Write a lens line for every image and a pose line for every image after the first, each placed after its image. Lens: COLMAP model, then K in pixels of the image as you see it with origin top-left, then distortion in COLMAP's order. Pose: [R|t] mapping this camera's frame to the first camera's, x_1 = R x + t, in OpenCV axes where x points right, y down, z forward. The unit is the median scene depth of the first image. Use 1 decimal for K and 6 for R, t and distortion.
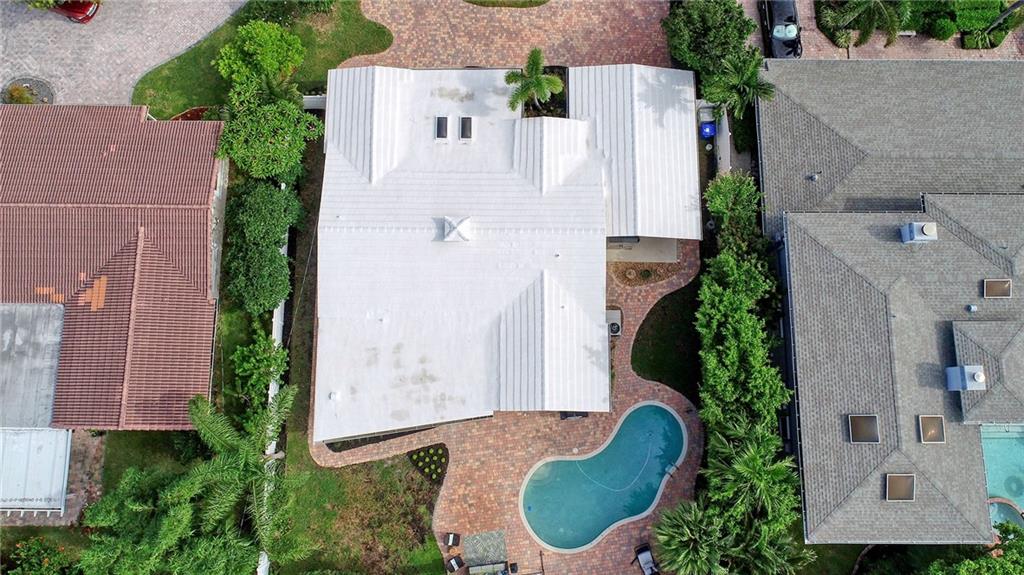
lens RADIAL K [[861.5, 0, 512.0], [0, 861.5, 287.5], [0, 0, 1]] dist [0.003945, -0.003315]
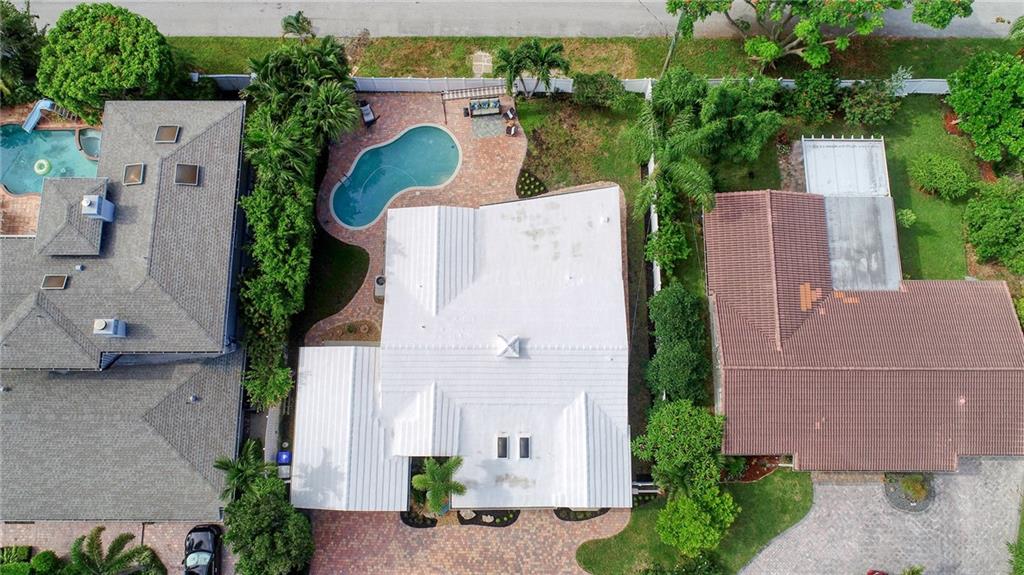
lens RADIAL K [[705.1, 0, 512.0], [0, 705.1, 287.5], [0, 0, 1]] dist [0.003731, -0.001321]
pose [[-0.999978, 0.001636, -0.006495, -0.061535], [-0.004124, -0.914452, 0.404673, -0.372954], [-0.005277, 0.404691, 0.914438, 0.093971]]
